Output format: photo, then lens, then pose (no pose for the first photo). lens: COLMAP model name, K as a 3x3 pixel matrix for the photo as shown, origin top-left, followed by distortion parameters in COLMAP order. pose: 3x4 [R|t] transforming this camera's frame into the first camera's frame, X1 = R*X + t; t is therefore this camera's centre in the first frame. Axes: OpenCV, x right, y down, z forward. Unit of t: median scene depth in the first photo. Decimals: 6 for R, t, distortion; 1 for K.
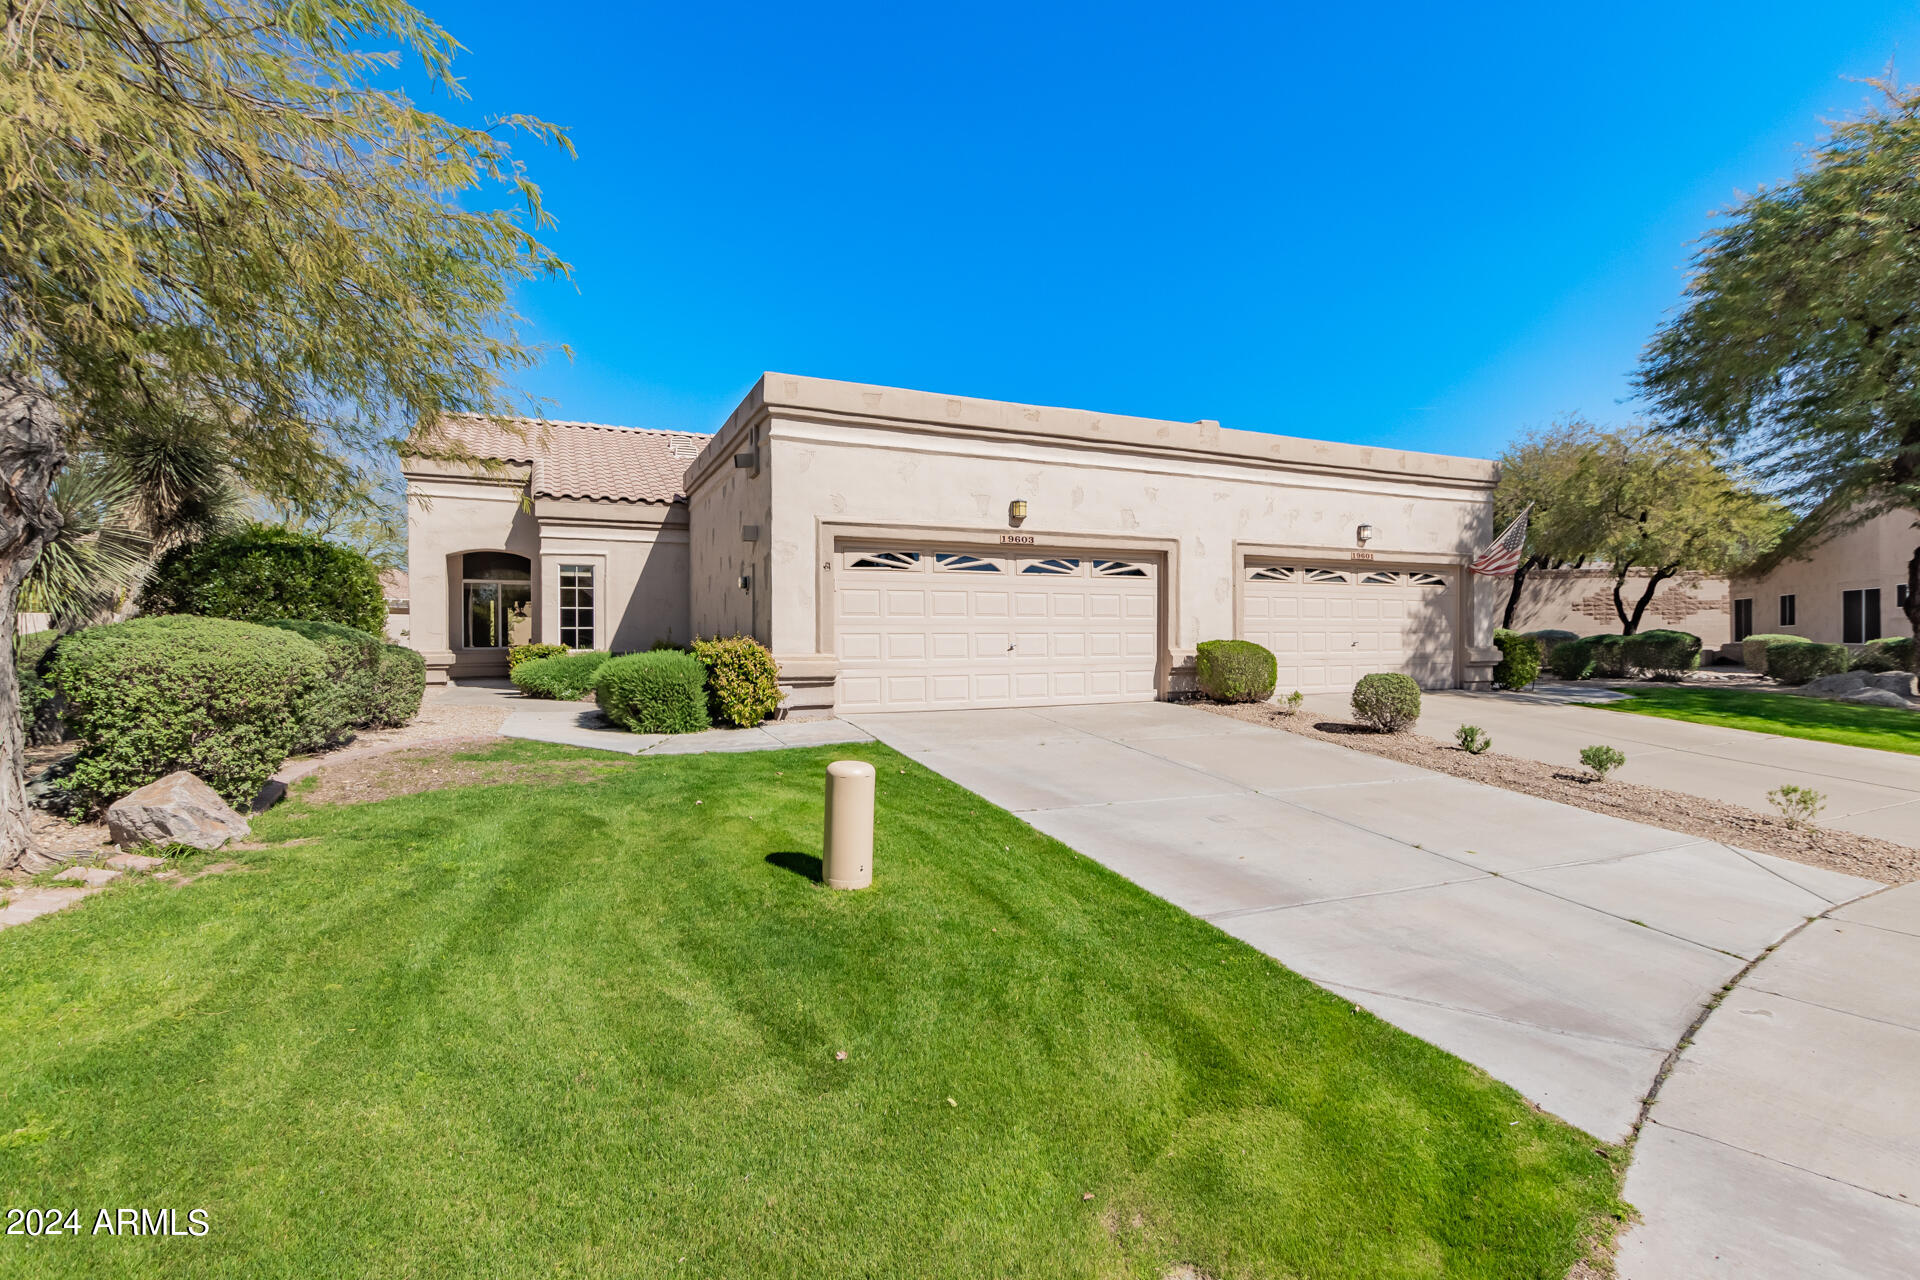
lens RADIAL K [[874.6, 0, 940.7], [0, 874.6, 633.7], [0, 0, 1]] dist [0.019082, -0.009521]
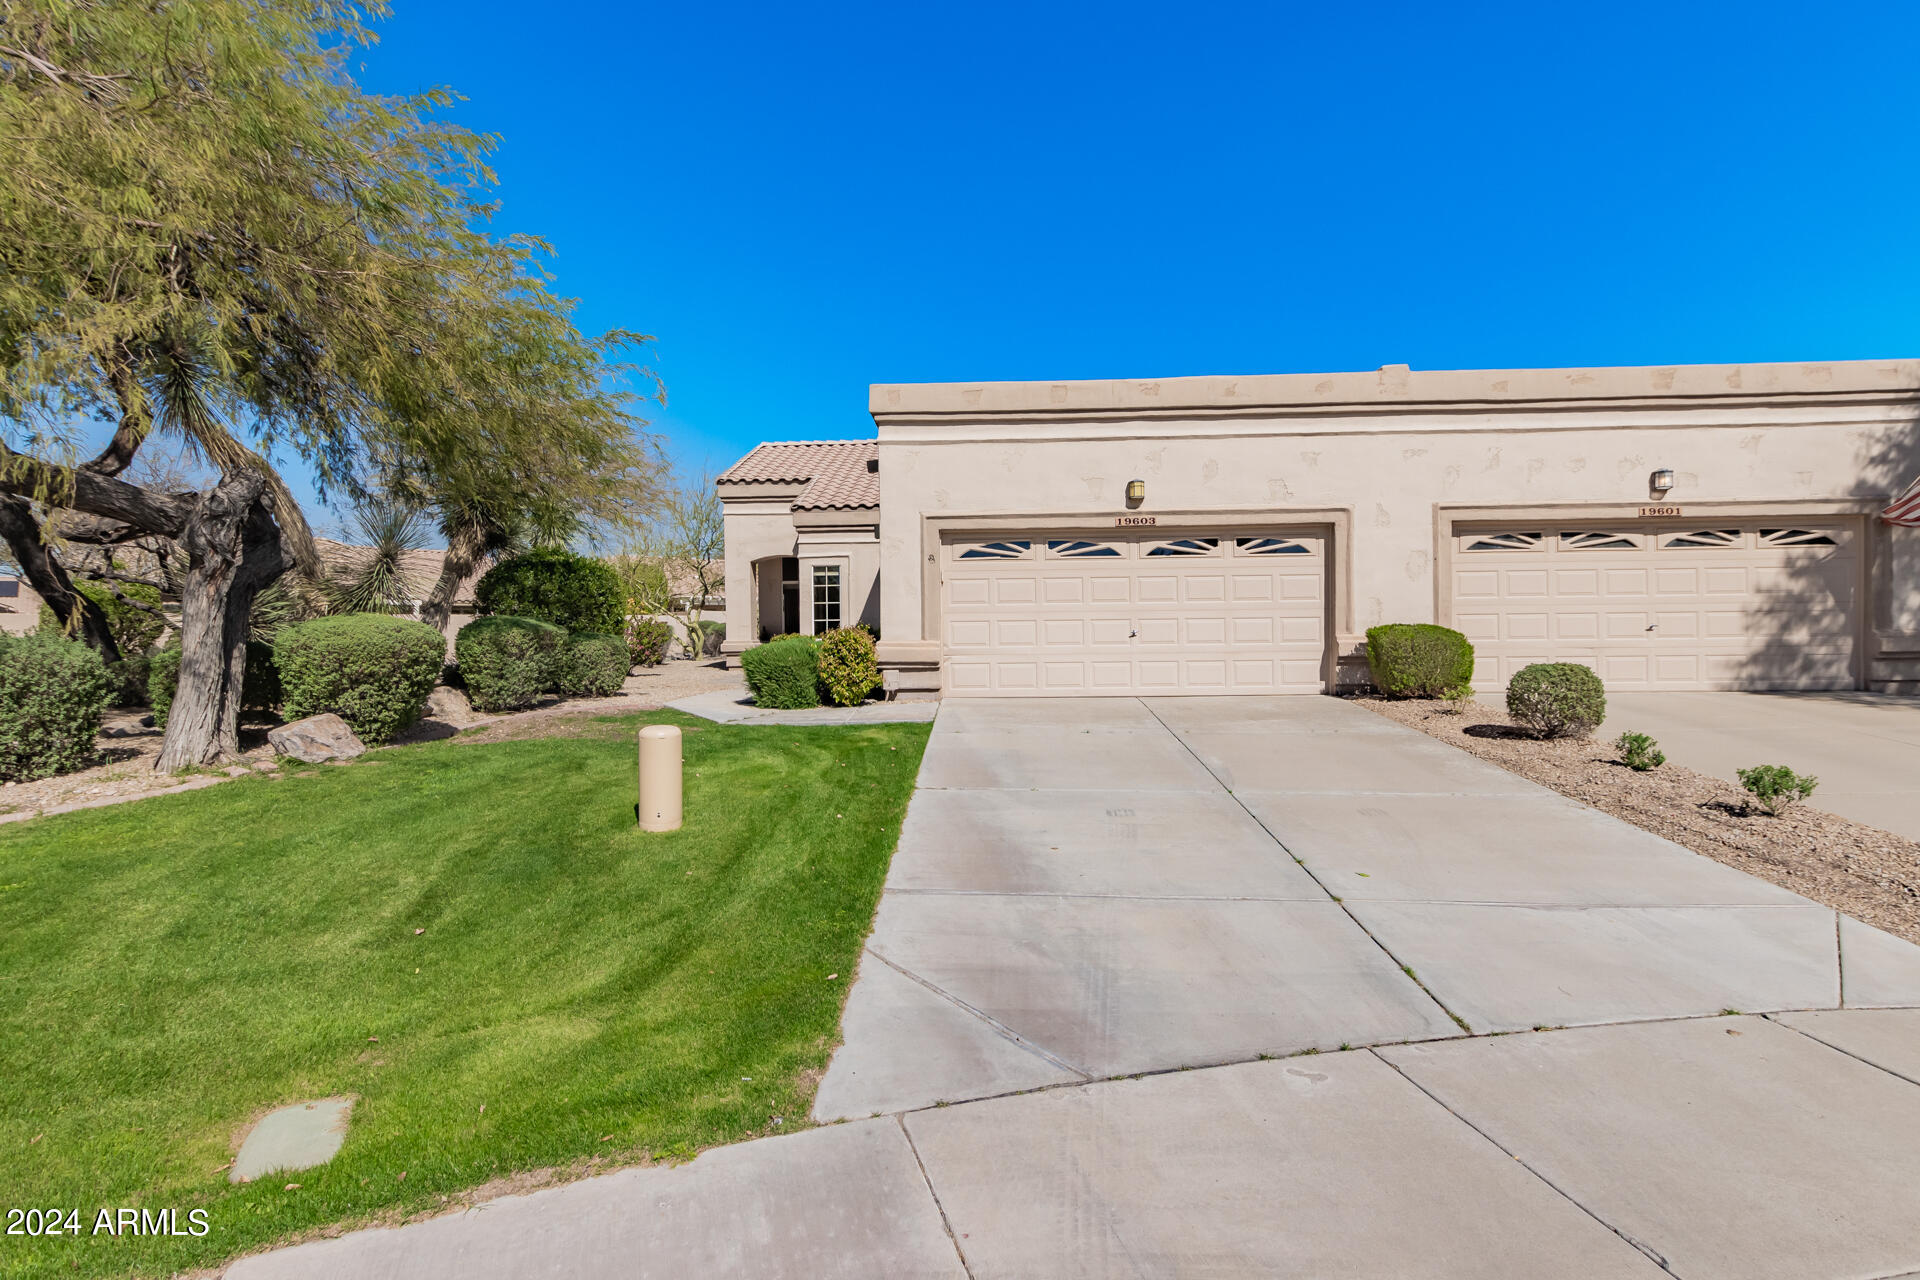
lens RADIAL K [[874.6, 0, 940.7], [0, 874.6, 633.7], [0, 0, 1]] dist [0.019082, -0.009521]
pose [[0.891245, -0.005365, -0.453490, 0.330627], [0.009571, 0.999930, 0.006980, 0.006644], [0.453421, -0.010562, 0.891234, 0.047078]]
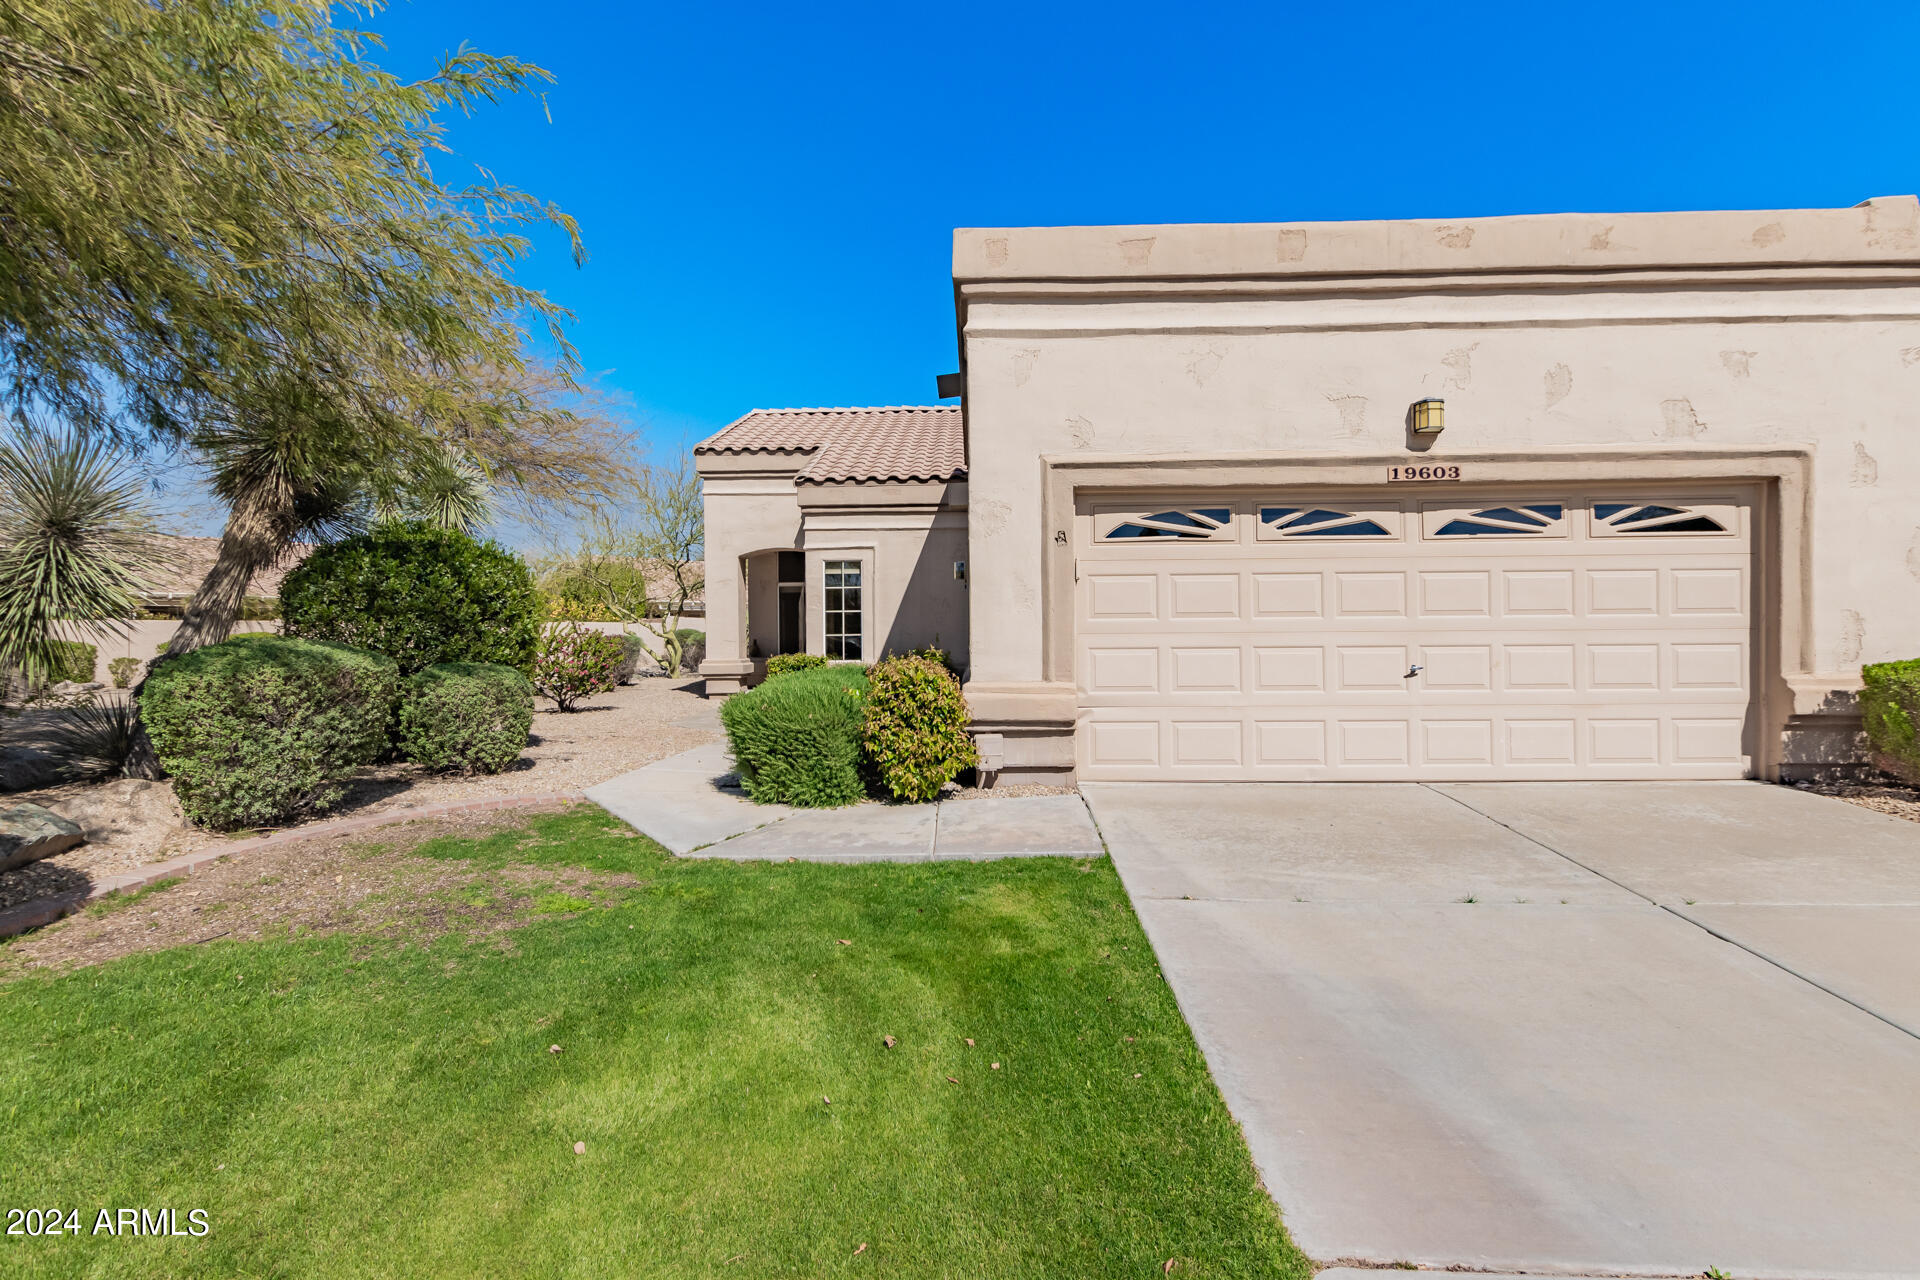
lens RADIAL K [[870.2, 0, 949.6], [0, 870.2, 637.3], [0, 0, 1]] dist [0.016138, -0.006543]
pose [[0.902324, -0.003063, -0.431047, 0.055314], [0.005923, 0.999968, 0.005292, -0.010650], [0.431017, -0.007328, 0.902314, 0.382943]]
